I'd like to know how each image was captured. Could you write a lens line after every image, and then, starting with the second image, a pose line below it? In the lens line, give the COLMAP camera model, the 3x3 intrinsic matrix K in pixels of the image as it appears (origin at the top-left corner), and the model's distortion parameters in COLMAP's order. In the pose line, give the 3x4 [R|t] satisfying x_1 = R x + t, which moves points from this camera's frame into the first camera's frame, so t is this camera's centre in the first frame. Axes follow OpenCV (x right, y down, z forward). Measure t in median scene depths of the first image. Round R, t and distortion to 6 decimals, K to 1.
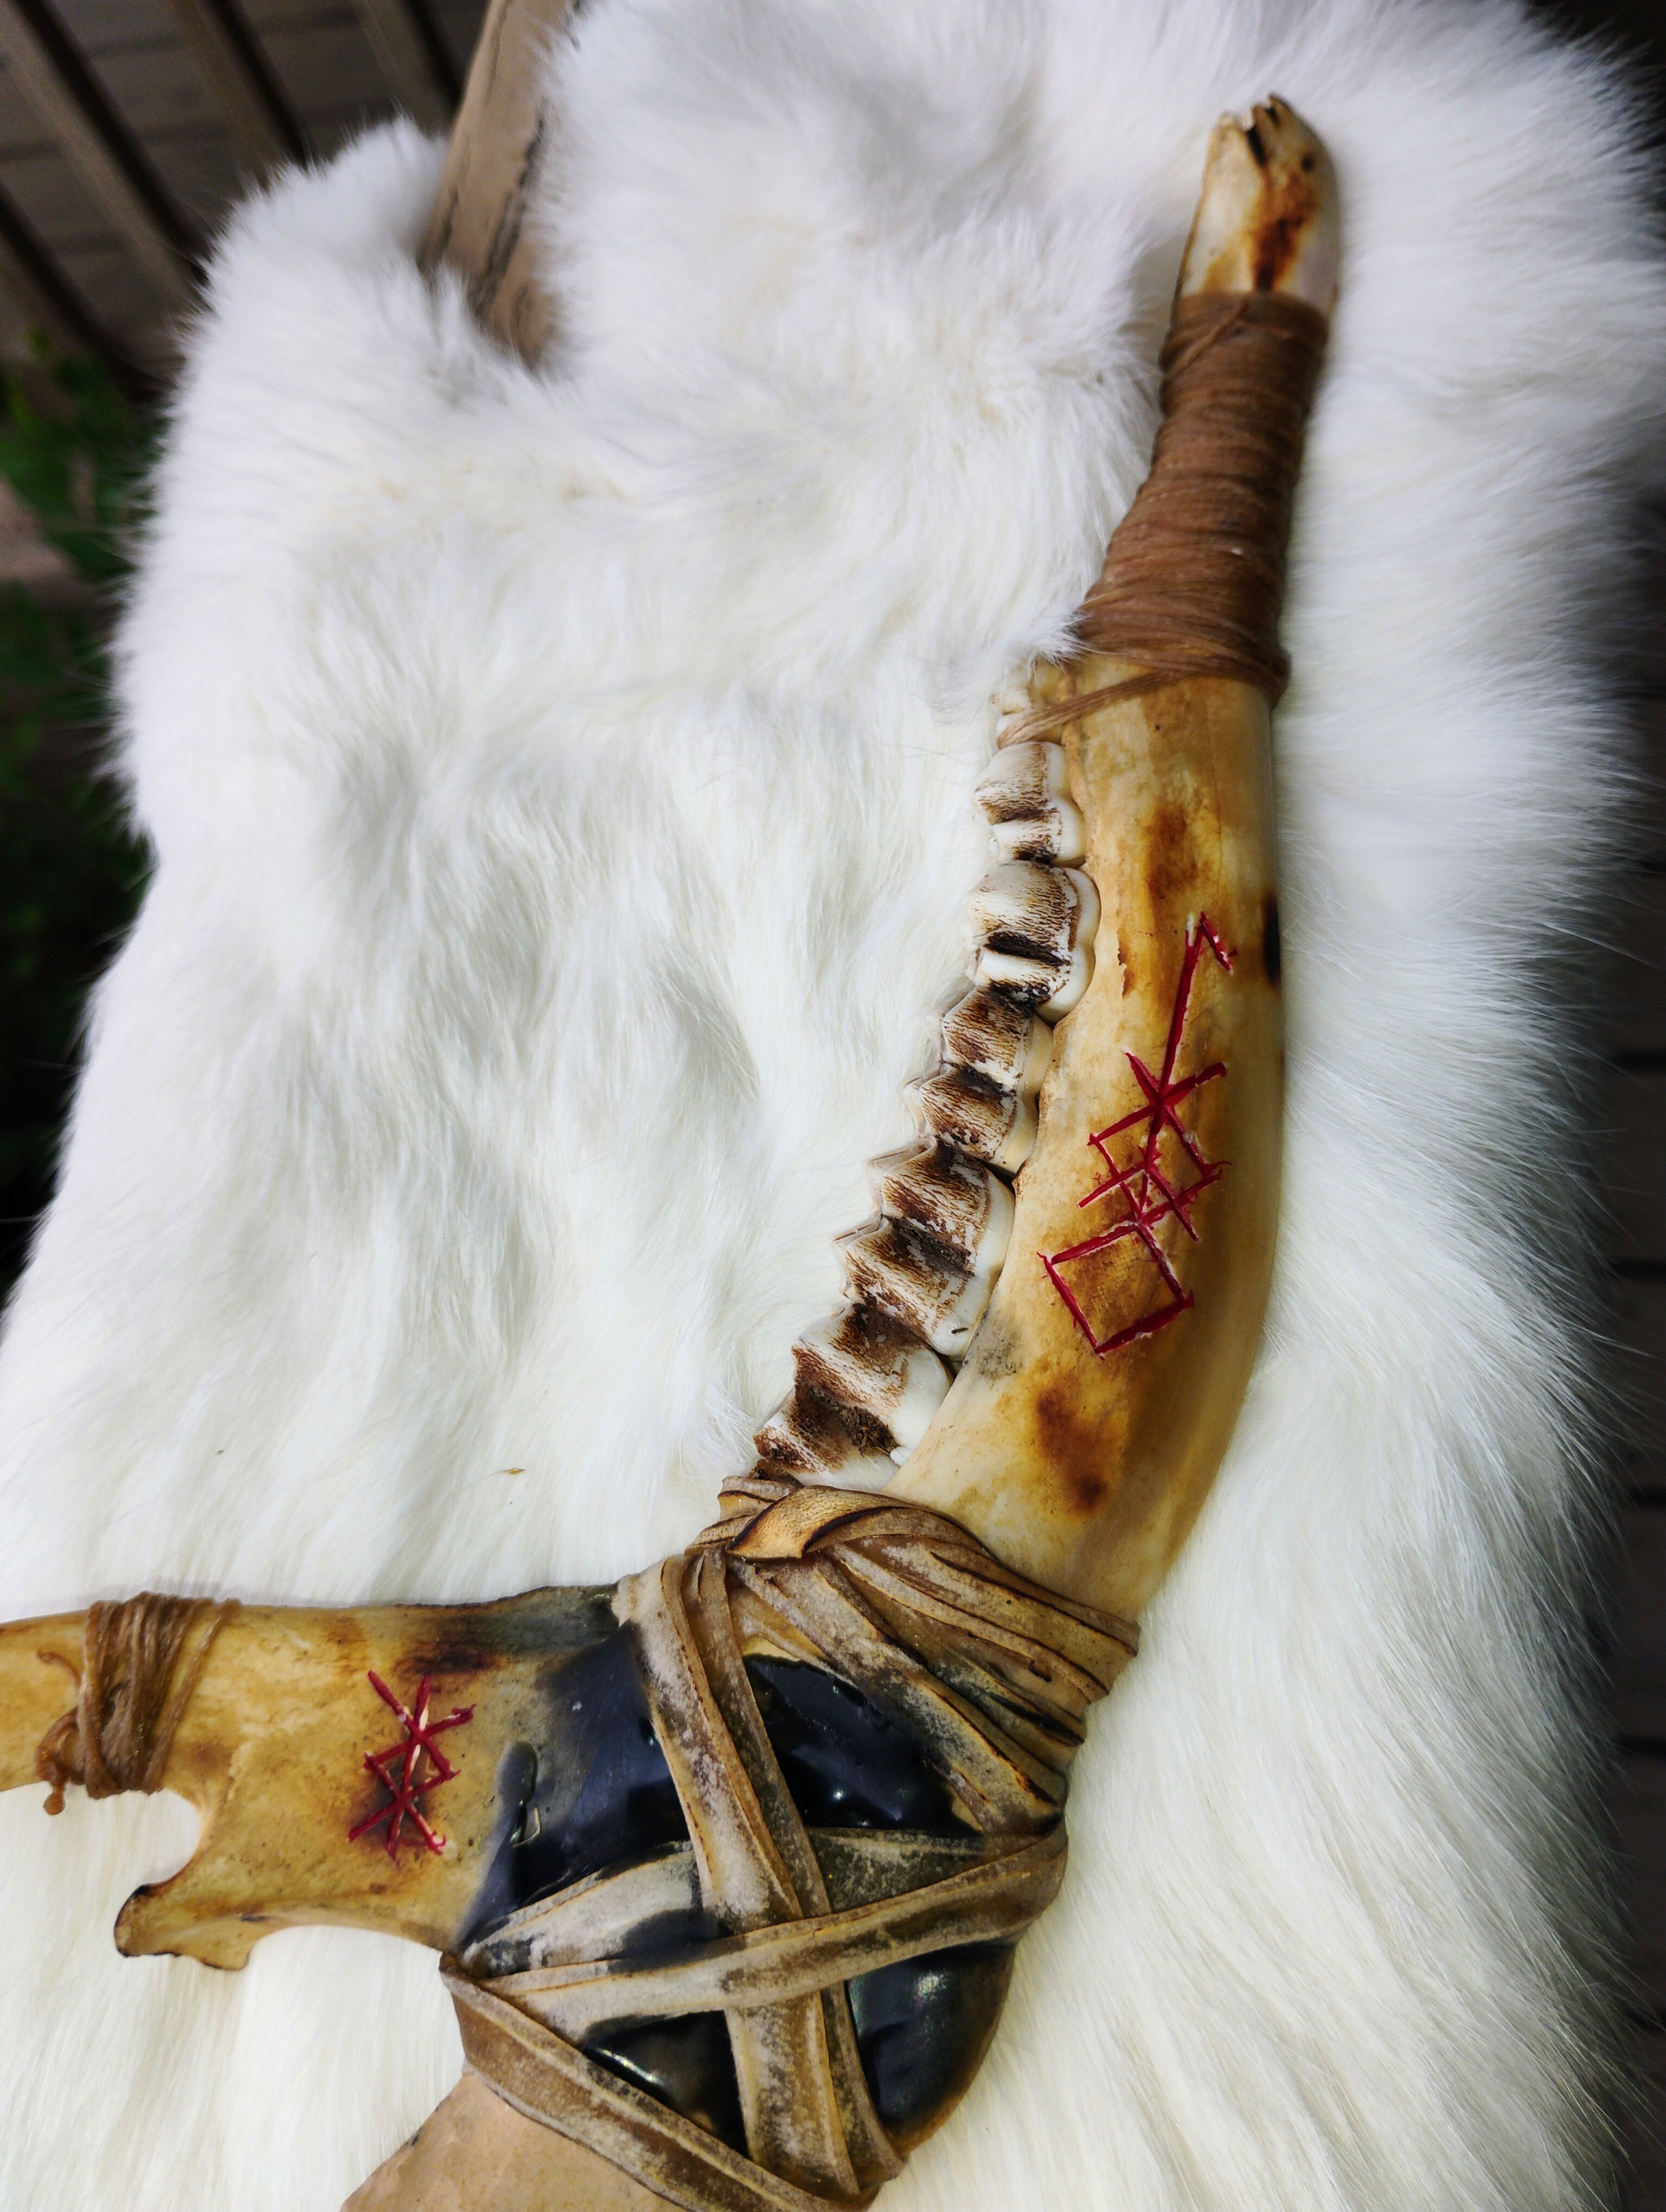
lens RADIAL K [[1895.5, 0, 839.2], [0, 1895.5, 1112.7], [0, 0, 1]] dist [0.039438, -0.093313]
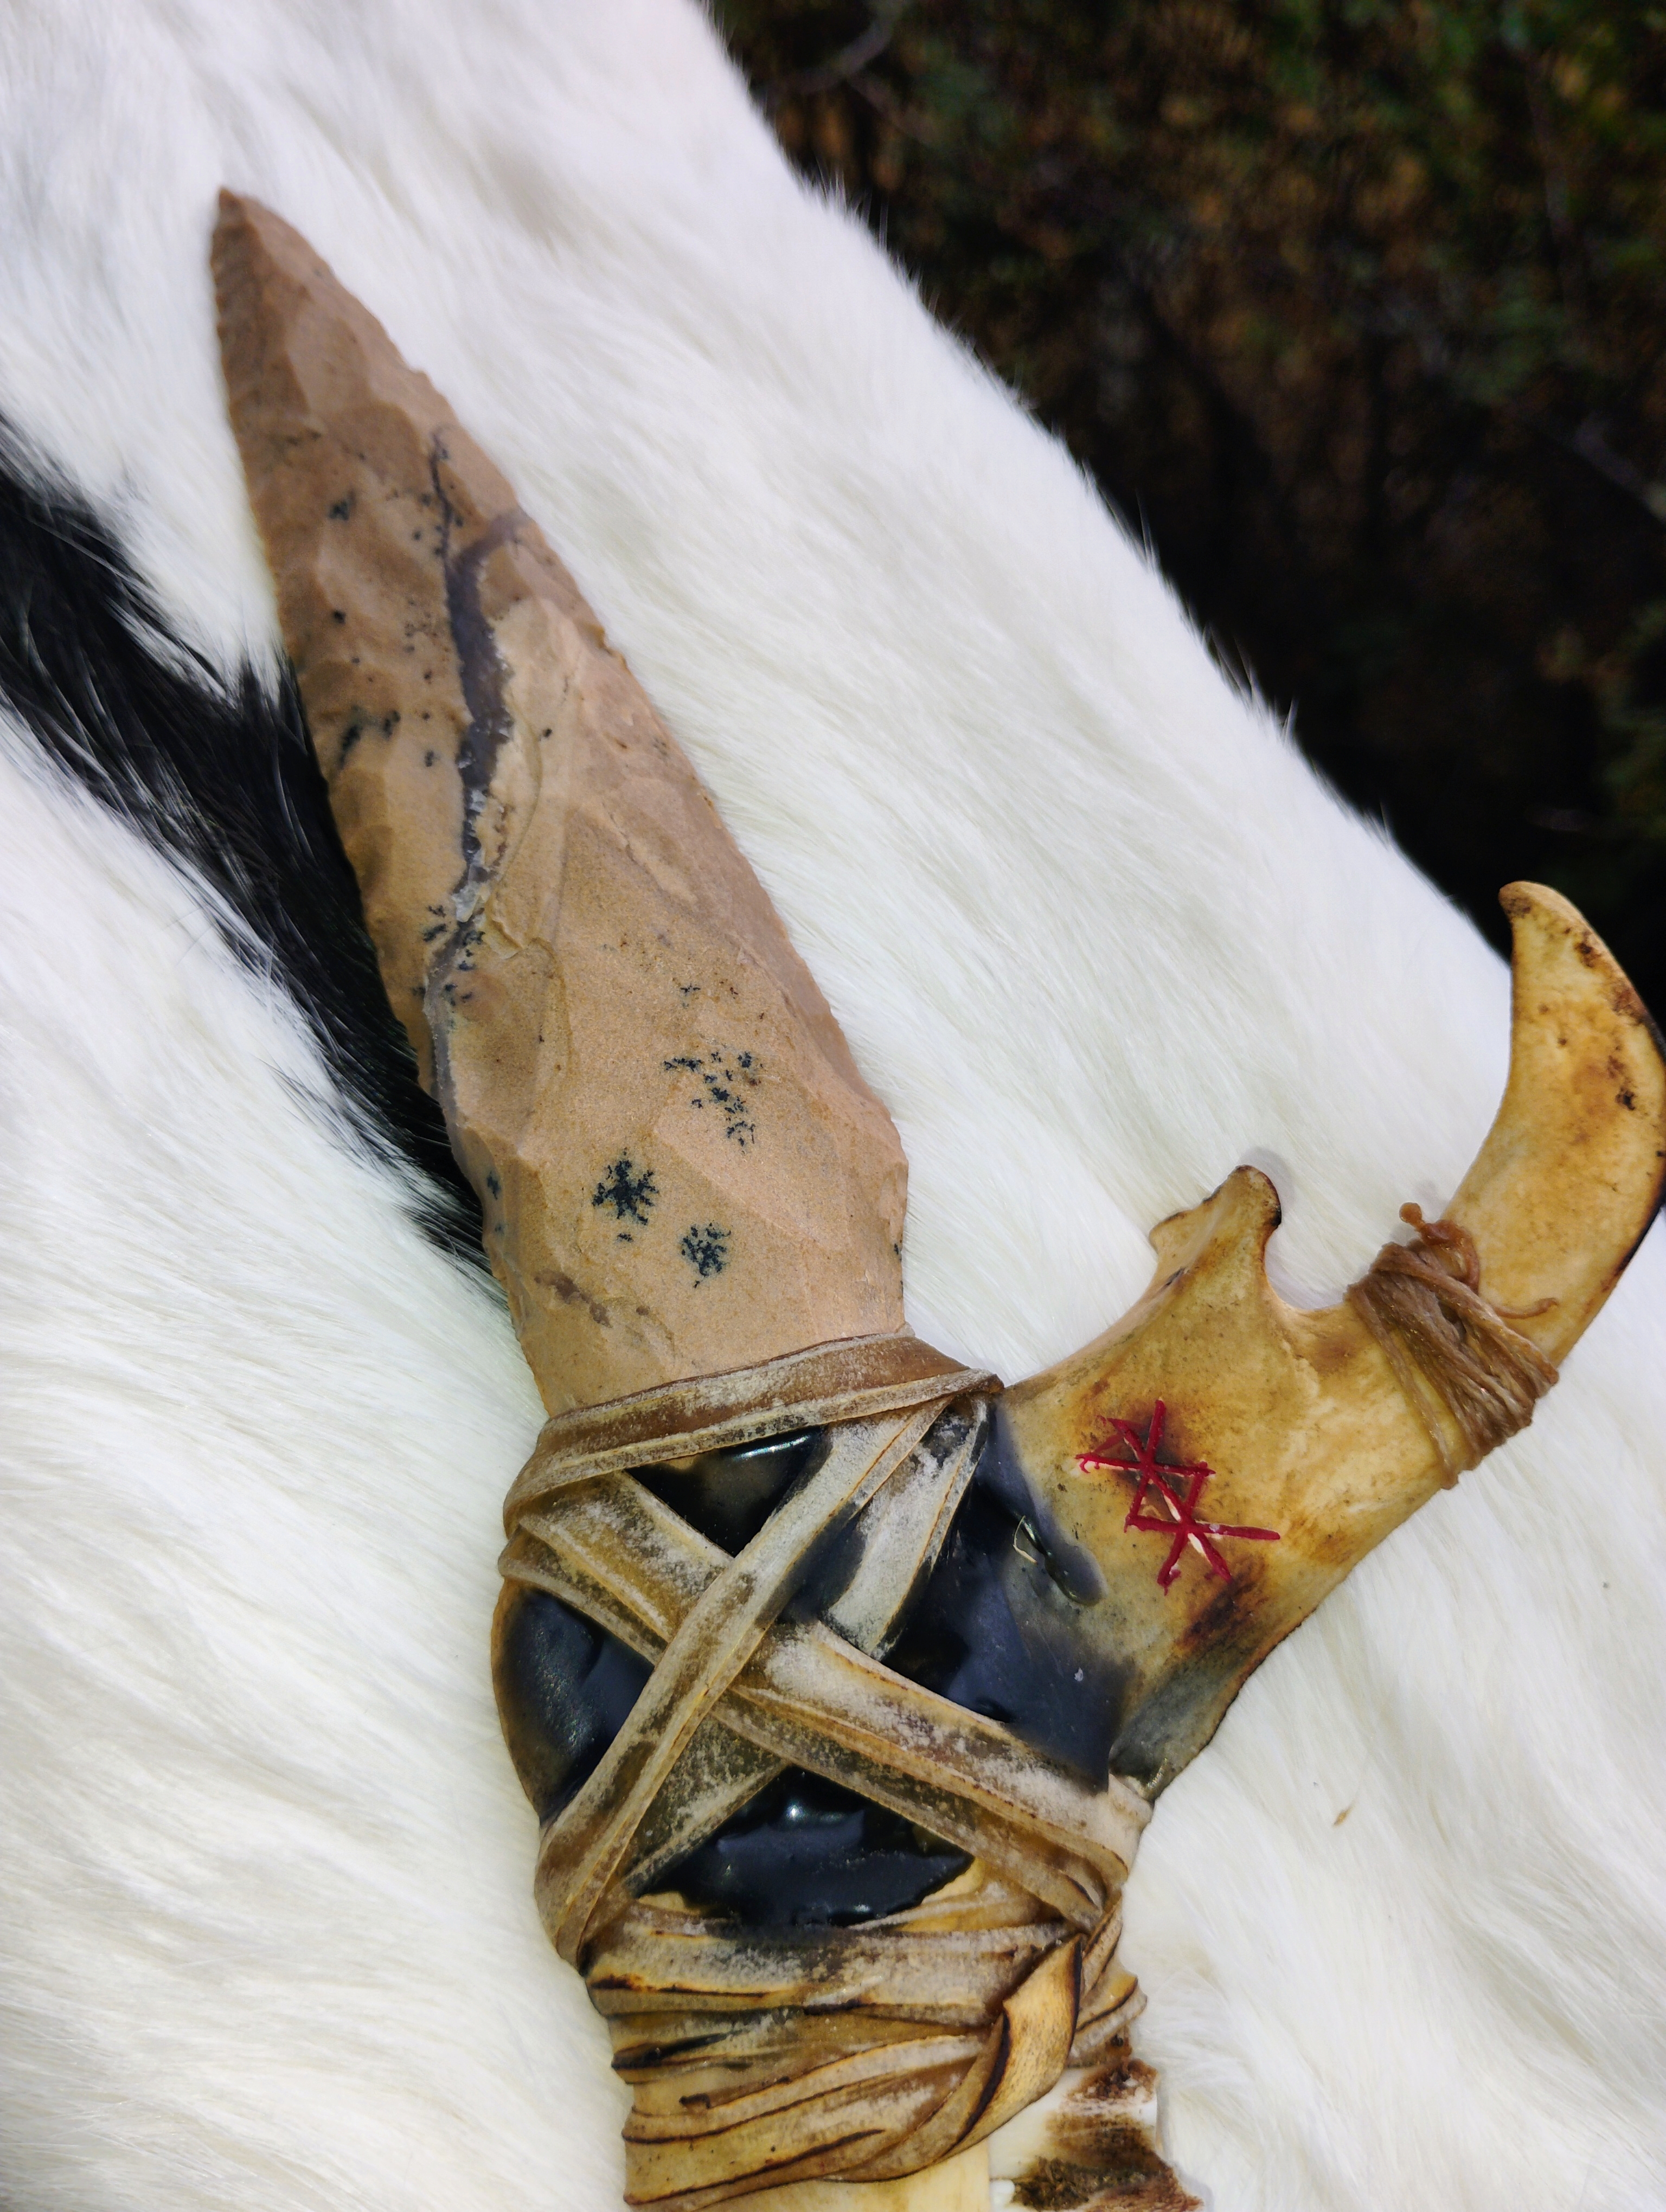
lens RADIAL K [[1895.5, 0, 839.2], [0, 1895.5, 1112.7], [0, 0, 1]] dist [0.039438, -0.093313]
pose [[-0.745322, 0.647749, -0.157847, -0.086732], [-0.611341, -0.569538, 0.549444, 0.049270], [0.266002, 0.506011, 0.820485, 0.129083]]
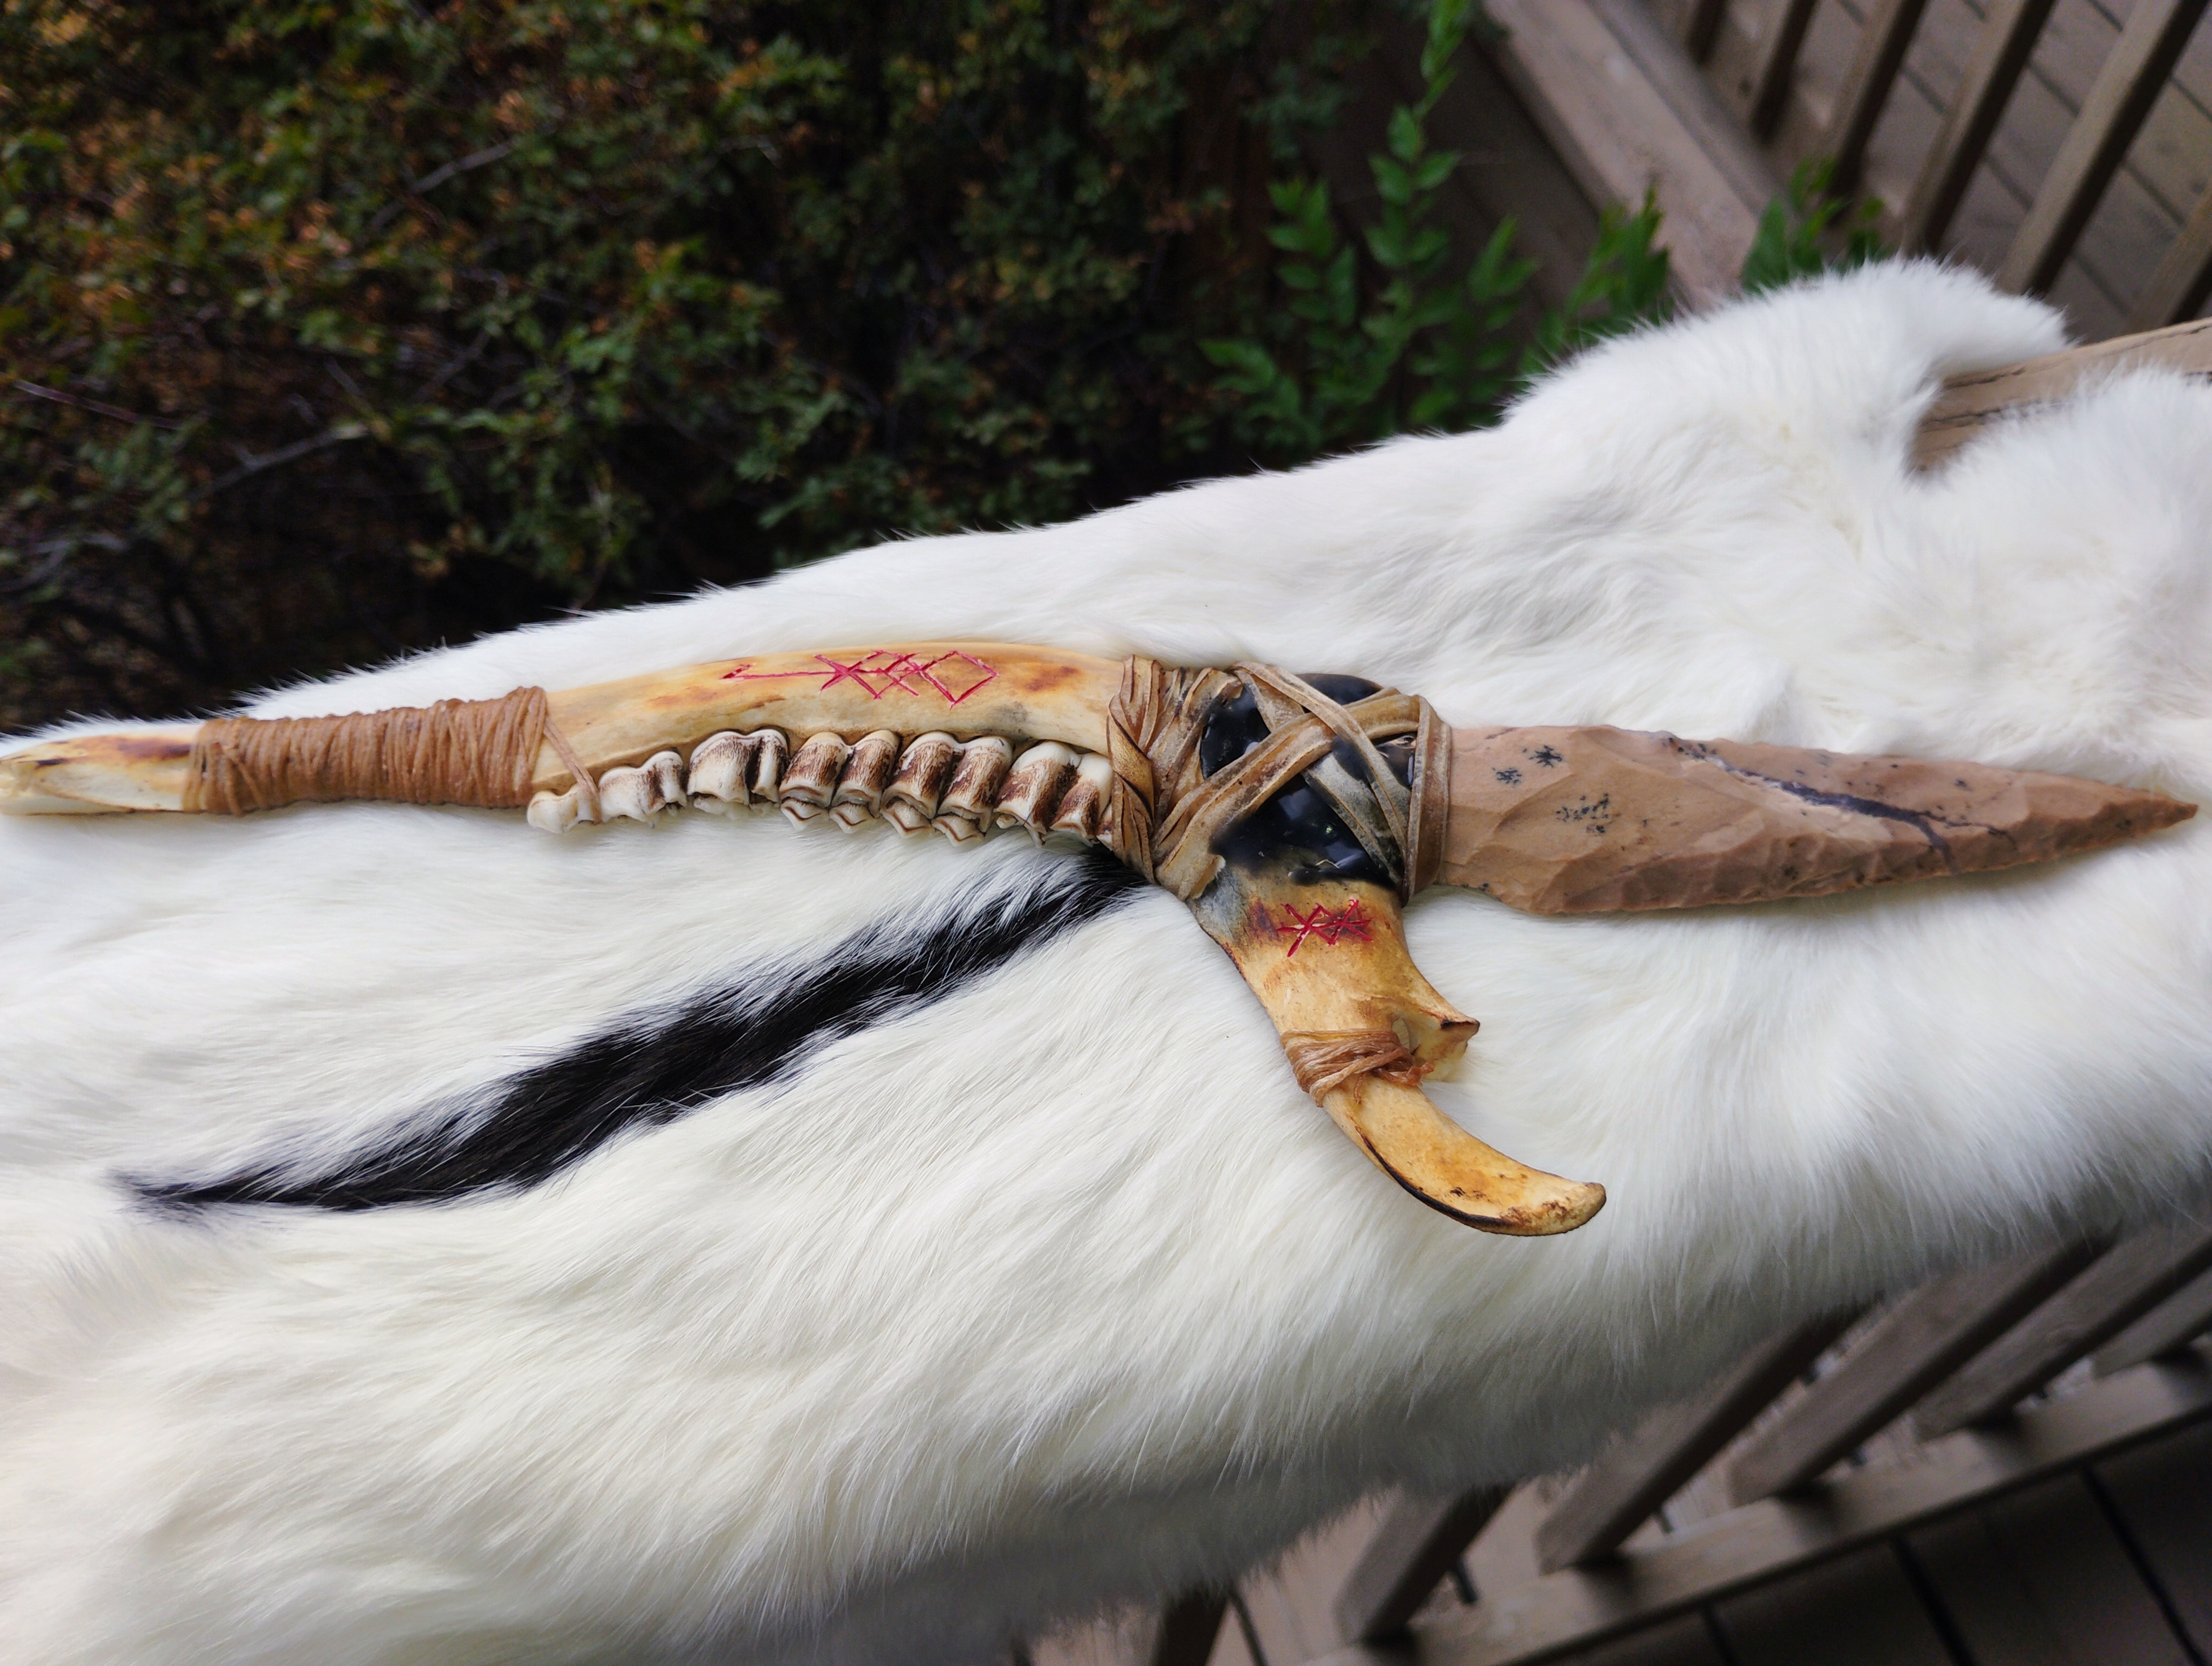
lens RADIAL K [[1897.6, 0, 1107.9], [0, 1897.6, 827.4], [0, 0, 1]] dist [0.045877, -0.099613]
pose [[-0.323498, -0.702927, 0.633437, -1.244073], [0.866530, 0.048833, 0.496730, -0.733043], [-0.380098, 0.709584, 0.593310, -0.042961]]
